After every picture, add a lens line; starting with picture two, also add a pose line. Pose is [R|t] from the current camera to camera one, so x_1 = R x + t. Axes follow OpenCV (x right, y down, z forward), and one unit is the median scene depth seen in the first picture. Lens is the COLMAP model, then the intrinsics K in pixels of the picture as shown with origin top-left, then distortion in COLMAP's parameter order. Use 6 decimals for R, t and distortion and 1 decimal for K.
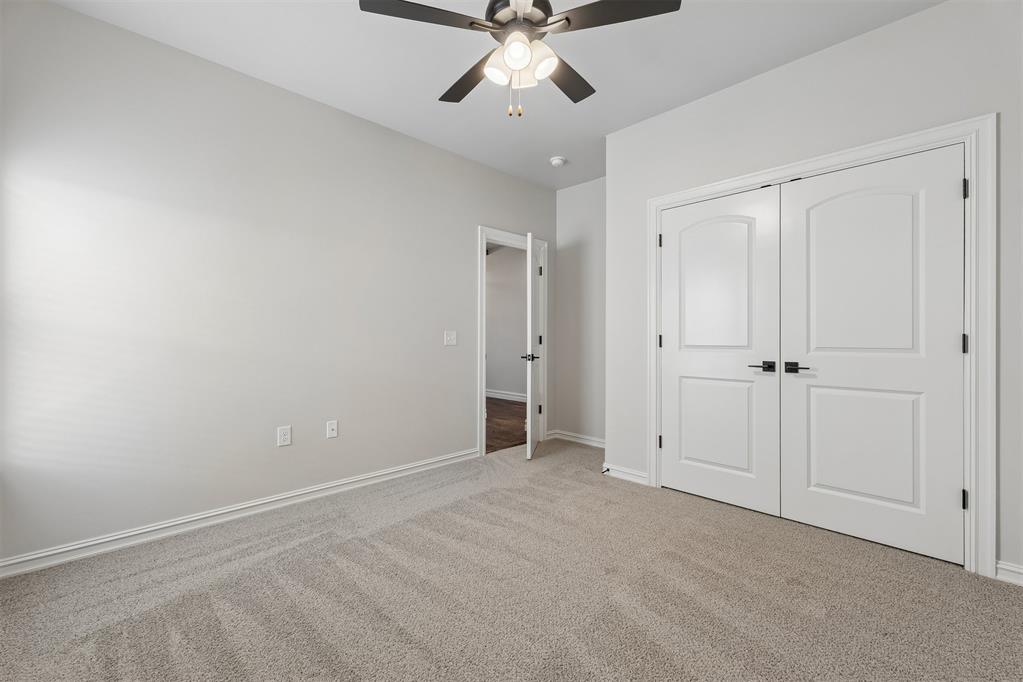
lens RADIAL K [[427.7, 0, 512.9], [0, 427.7, 335.9], [0, 0, 1]] dist [0.002907, 0.000079]
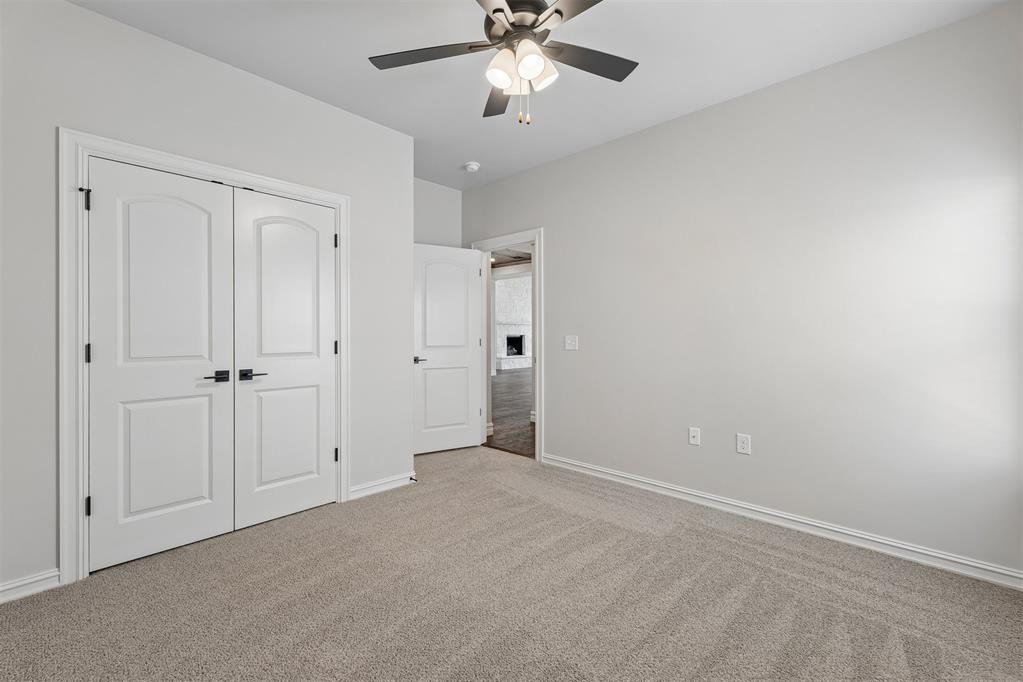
lens RADIAL K [[427.7, 0, 511.8], [0, 427.7, 341.1], [0, 0, 1]] dist [0.002907, 0.000079]
pose [[-0.043737, 0.000684, 0.999043, -0.375305], [0.008048, 0.999968, -0.000332, 0.000269], [-0.999011, 0.008025, -0.043741, 0.417632]]
